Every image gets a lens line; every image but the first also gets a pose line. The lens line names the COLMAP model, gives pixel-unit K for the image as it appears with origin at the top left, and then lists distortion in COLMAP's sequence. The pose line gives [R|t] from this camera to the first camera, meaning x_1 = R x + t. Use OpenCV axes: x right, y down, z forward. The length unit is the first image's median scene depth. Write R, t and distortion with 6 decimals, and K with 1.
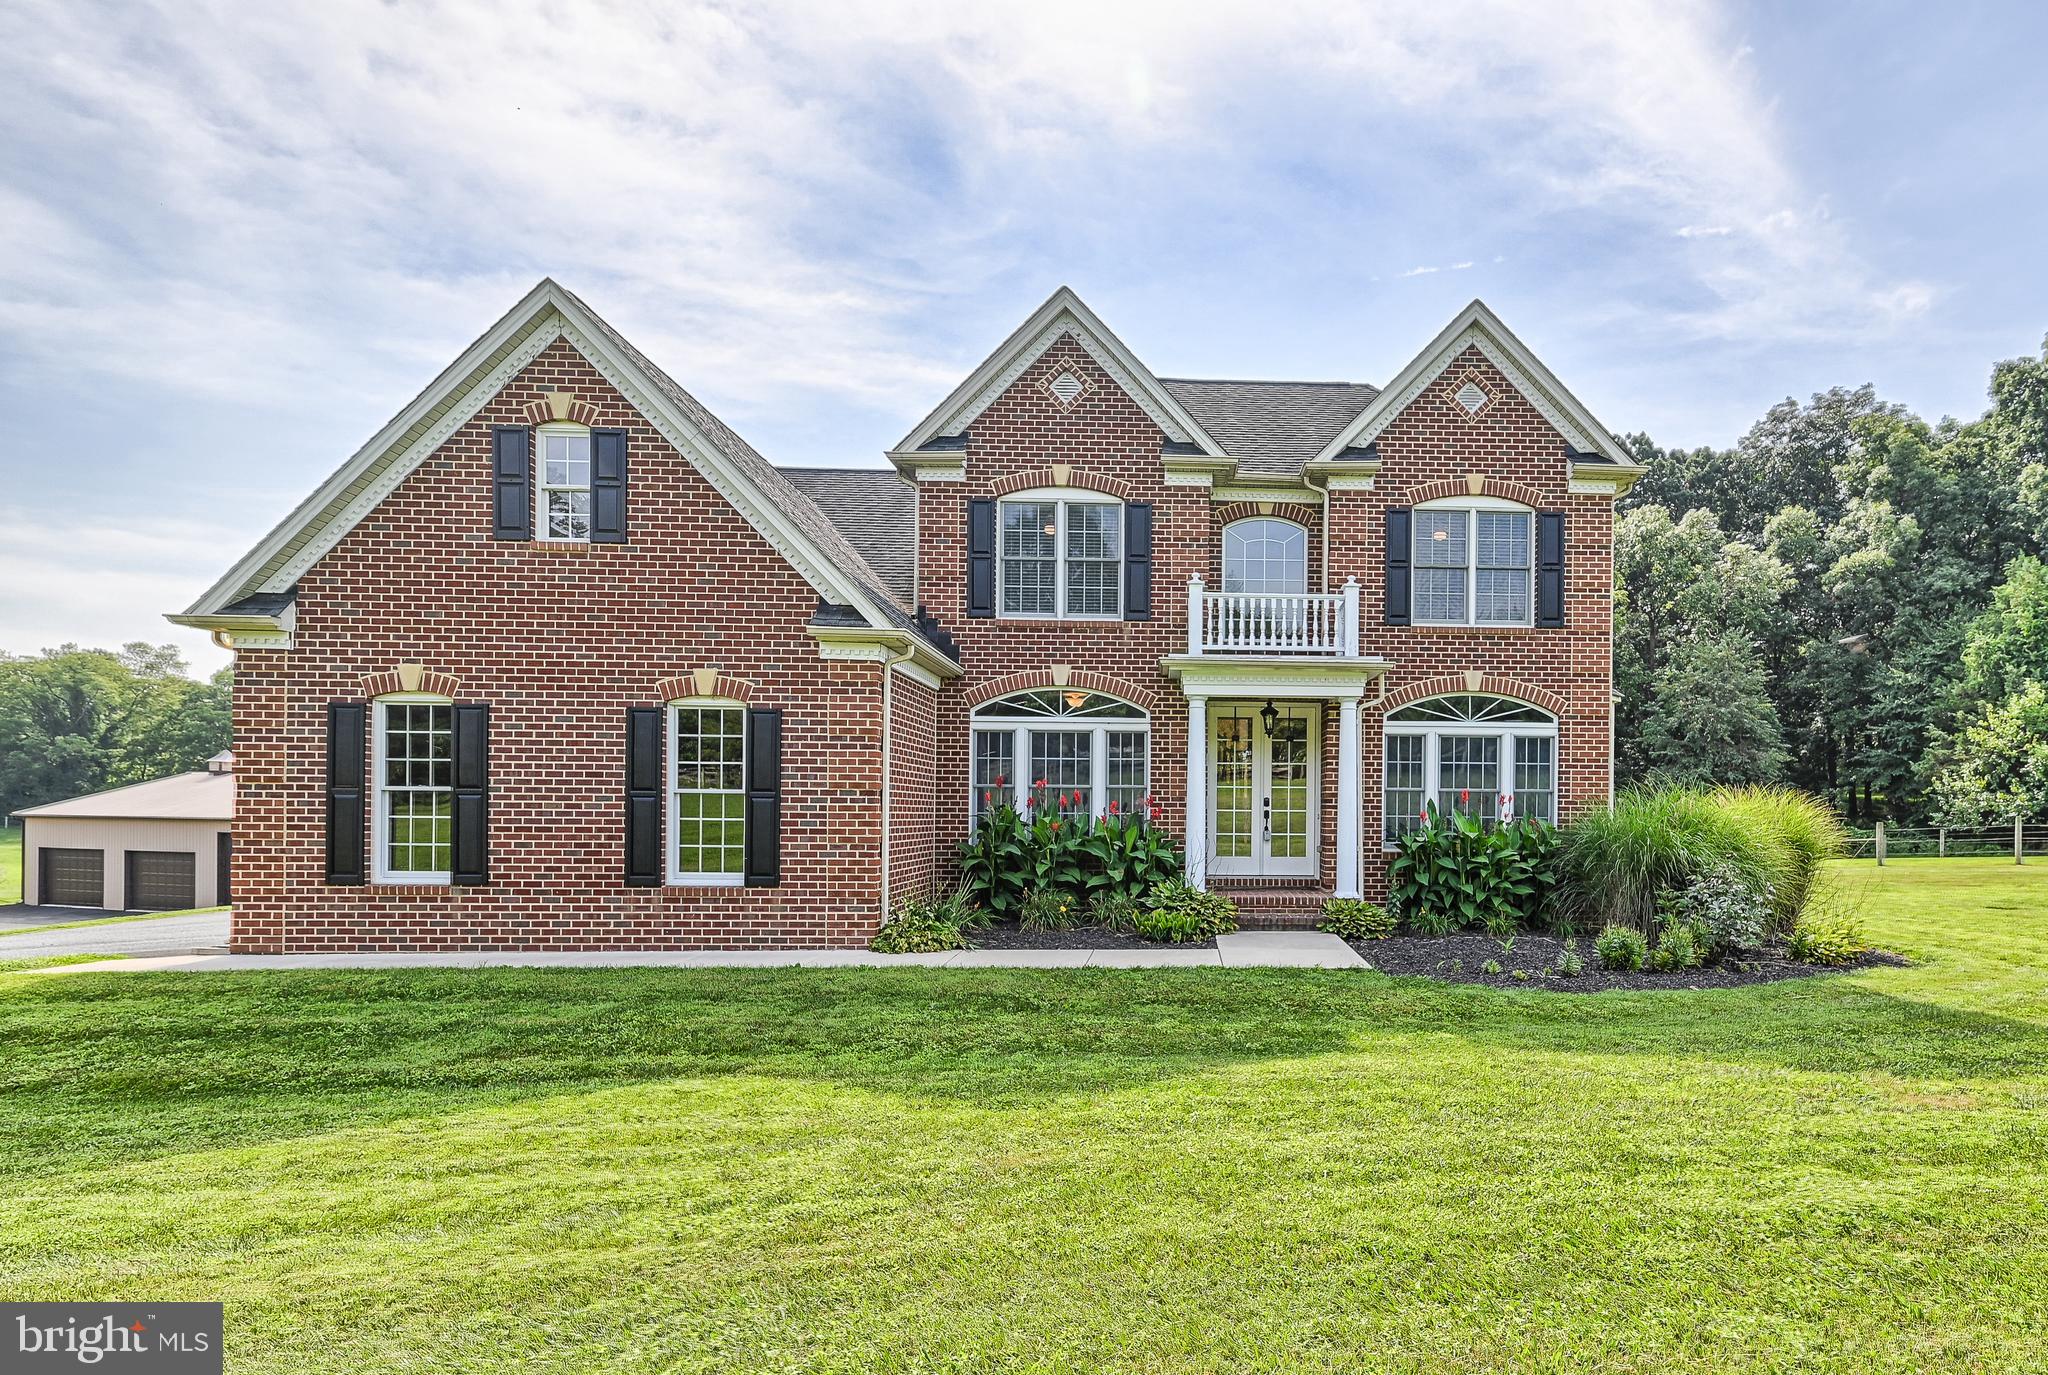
lens RADIAL K [[1046.7, 0, 1192.5], [0, 1046.7, 814.5], [0, 0, 1]] dist [0.015882, 0.000714]
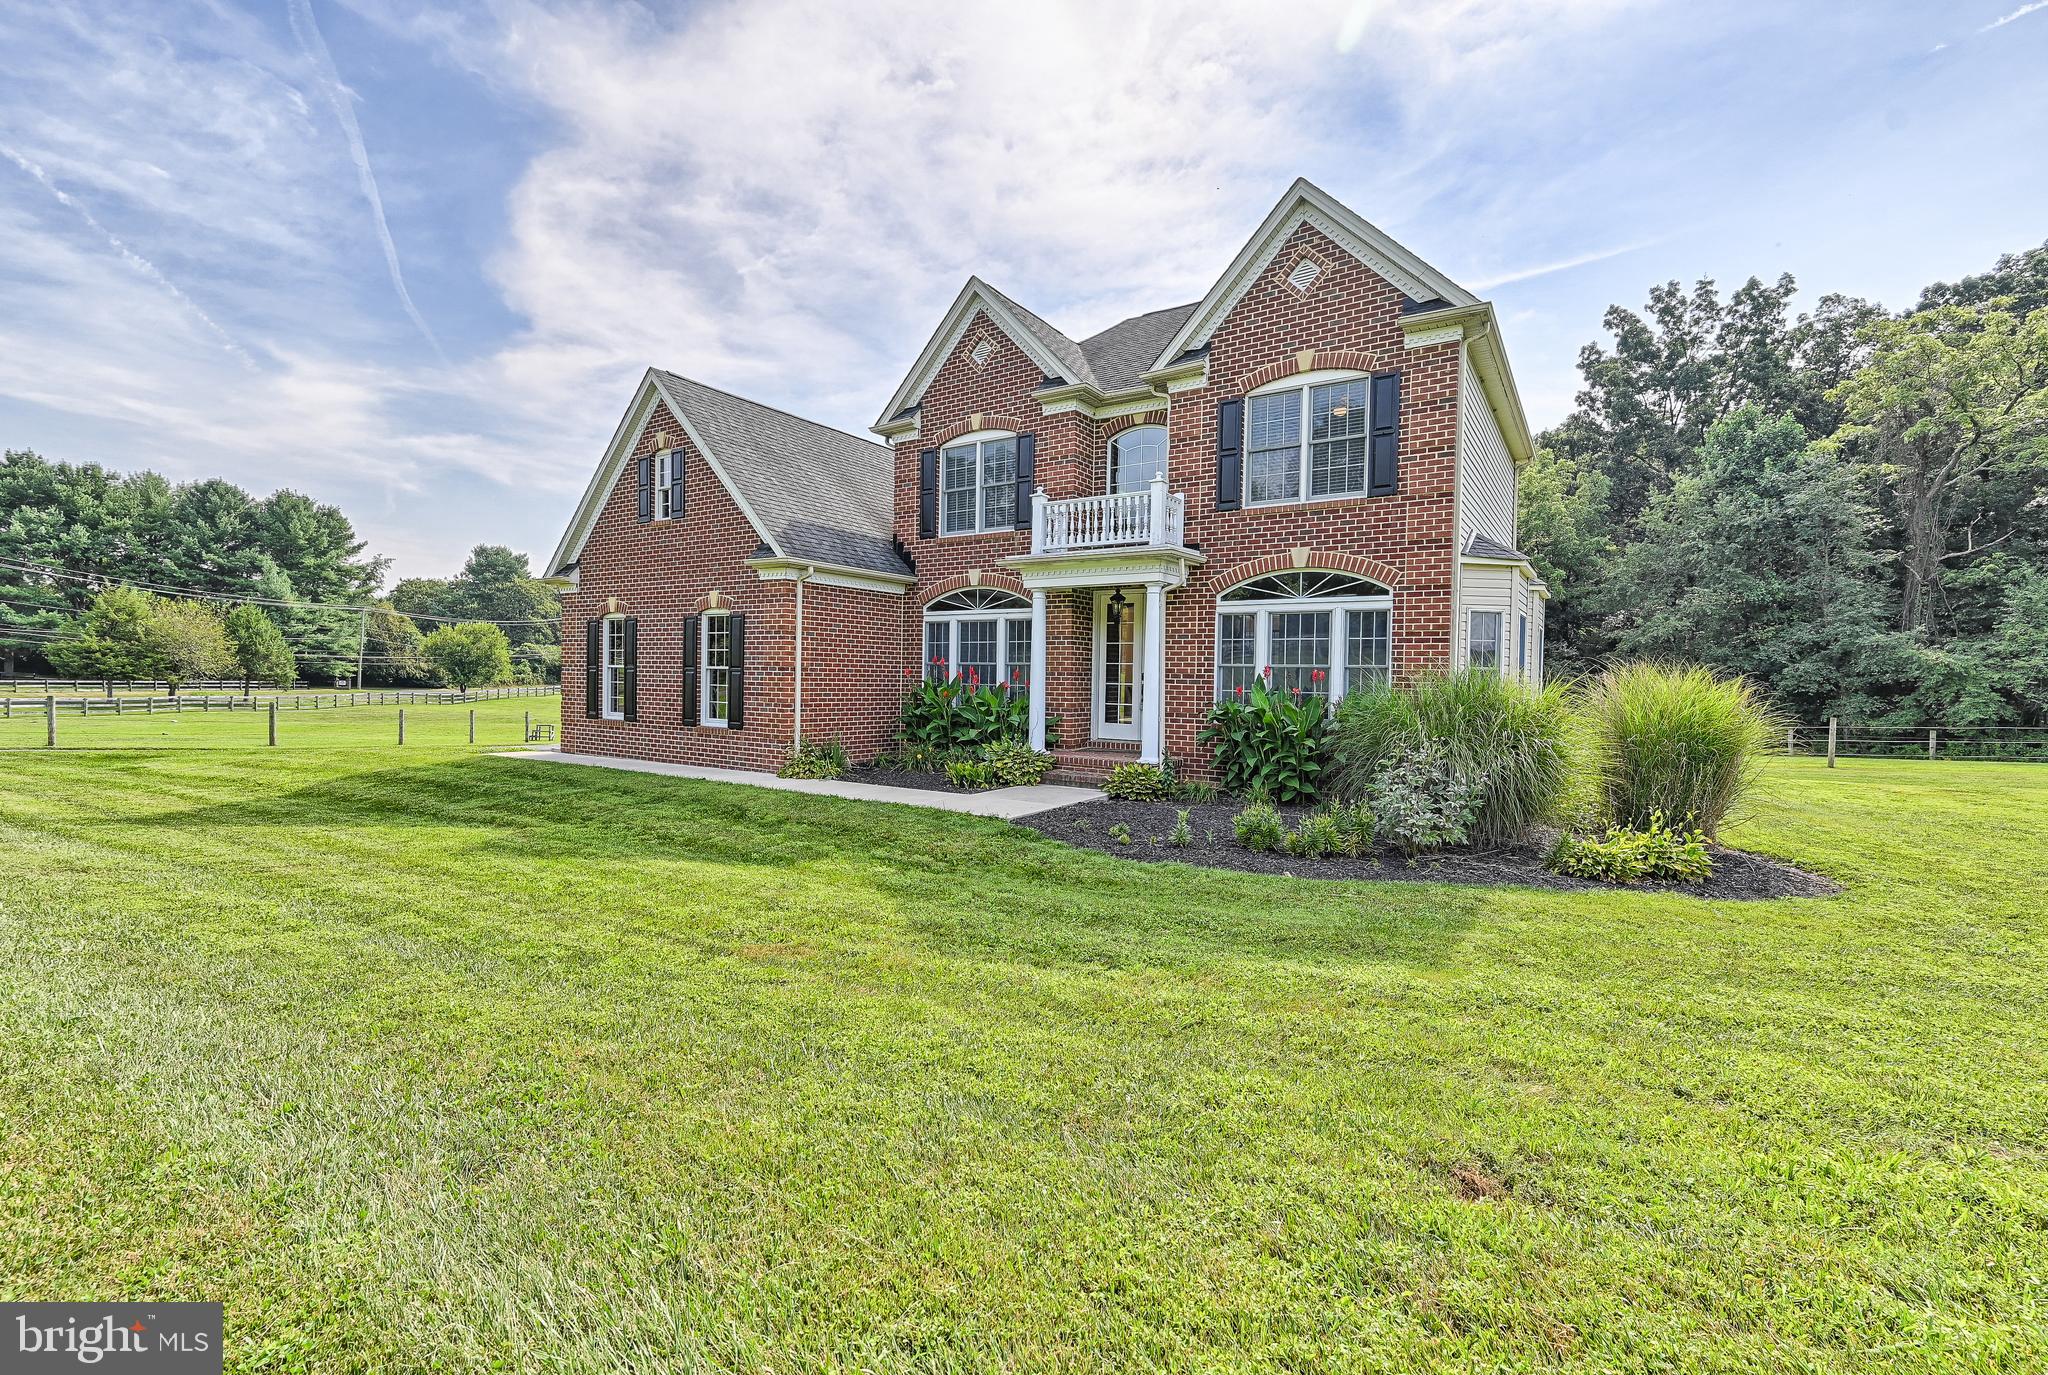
lens RADIAL K [[876.9, 0, 1039.7], [0, 876.9, 692.0], [0, 0, 1]] dist [0.013720, 0.001267]
pose [[0.805392, 0.015984, -0.592527, 0.586521], [-0.012322, 0.999872, 0.010224, -0.003780], [0.592614, -0.000934, 0.805486, 0.177900]]
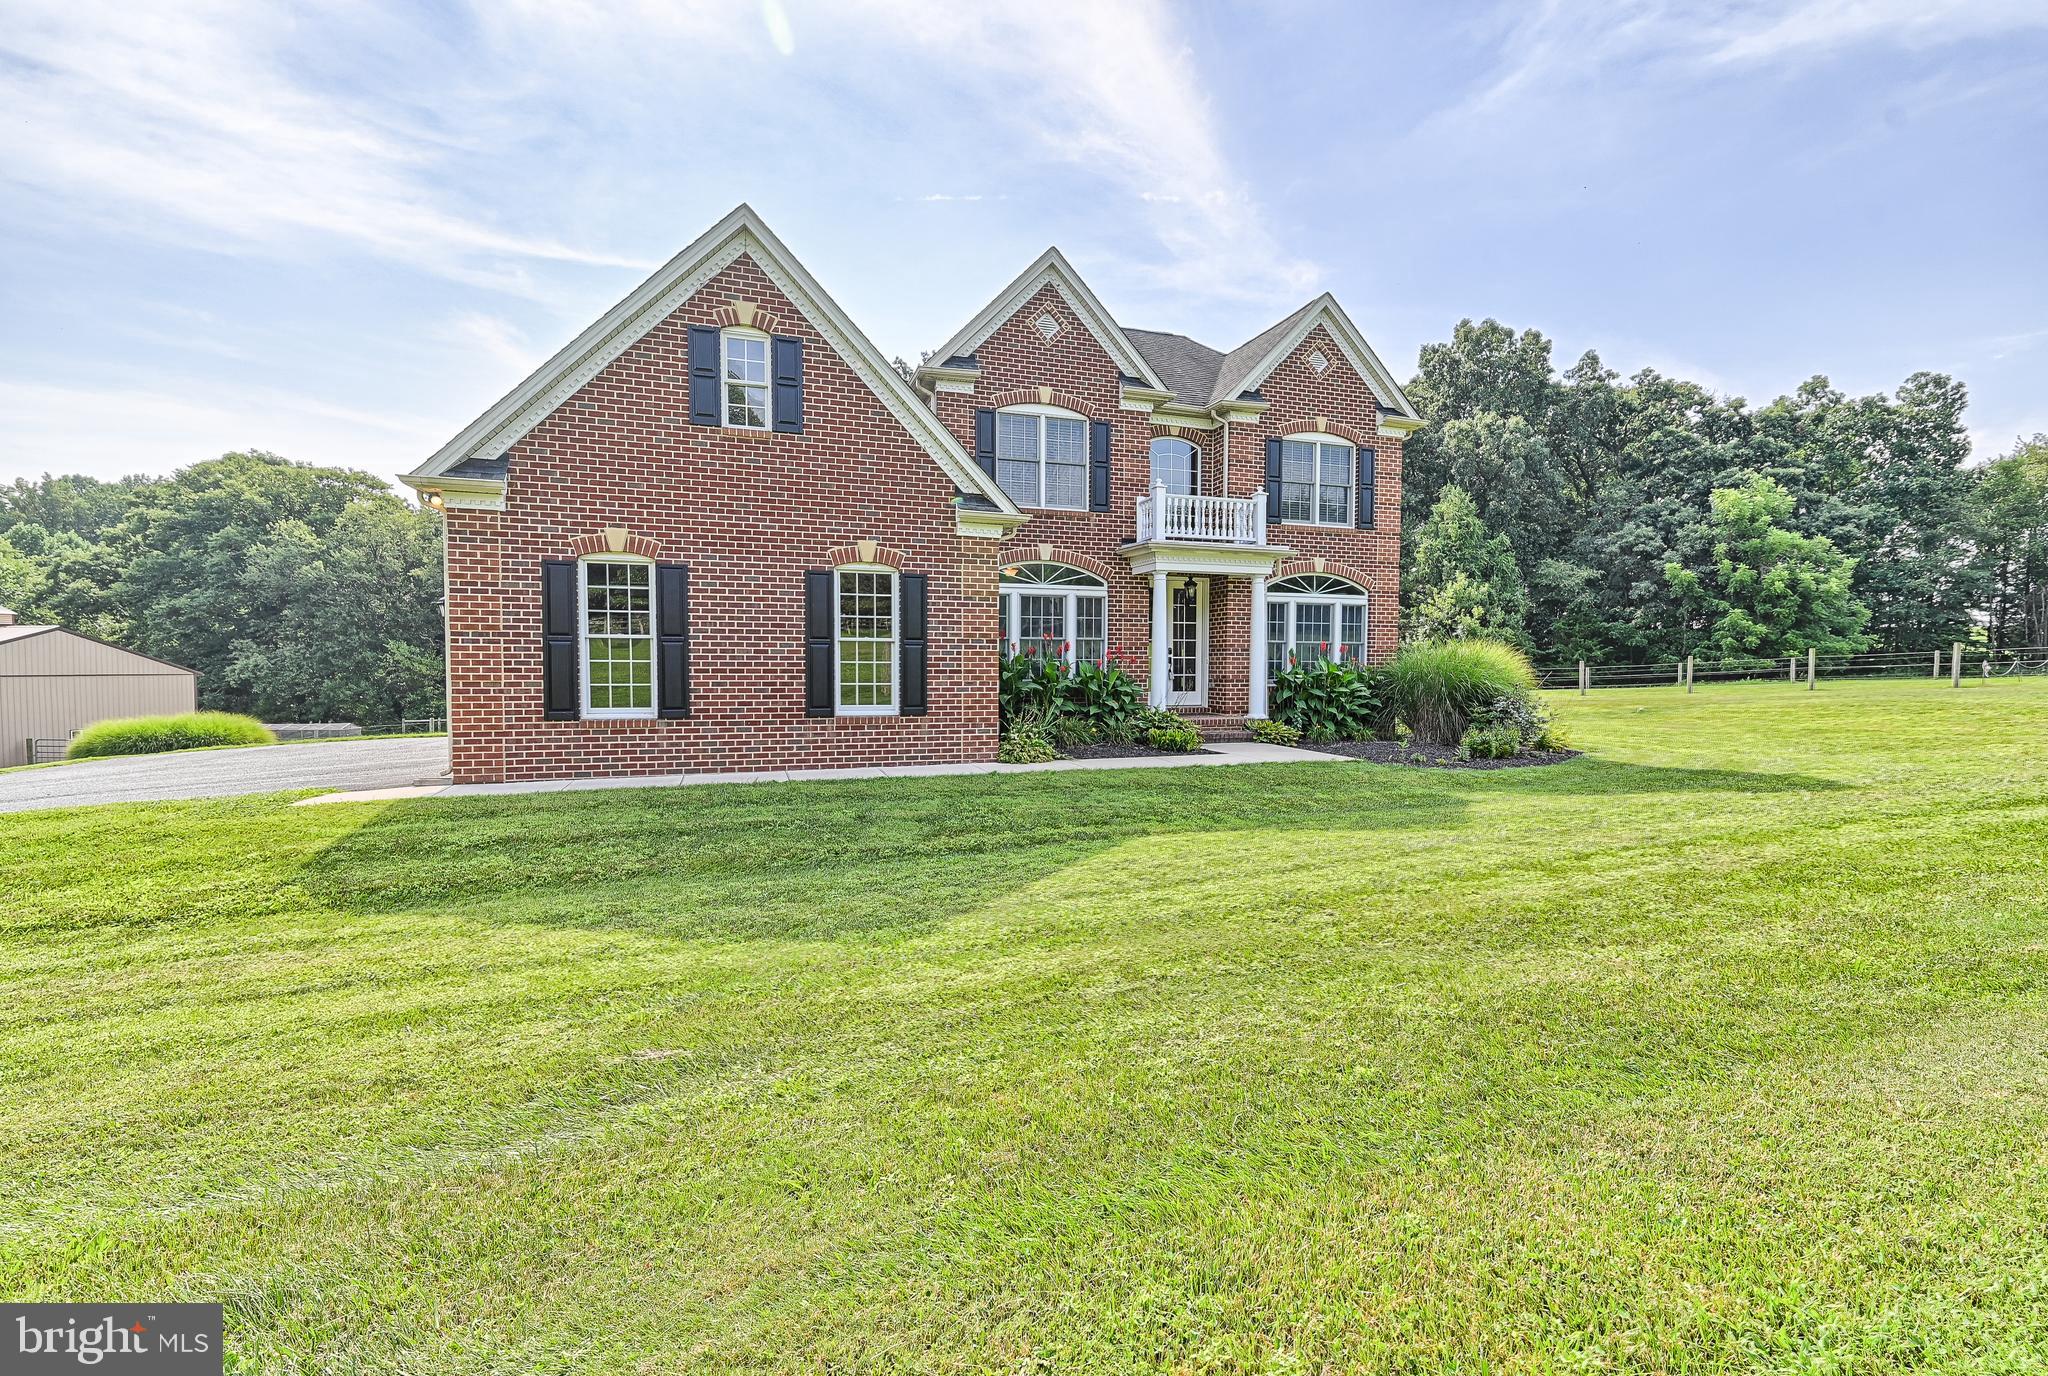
lens RADIAL K [[876.9, 0, 1044.3], [0, 876.9, 702.9], [0, 0, 1]] dist [0.013720, 0.001267]
pose [[0.961316, -0.016152, 0.274975, -0.431423], [0.005341, 0.999185, 0.040020, 0.009540], [-0.275397, -0.037003, 0.960618, -0.045527]]
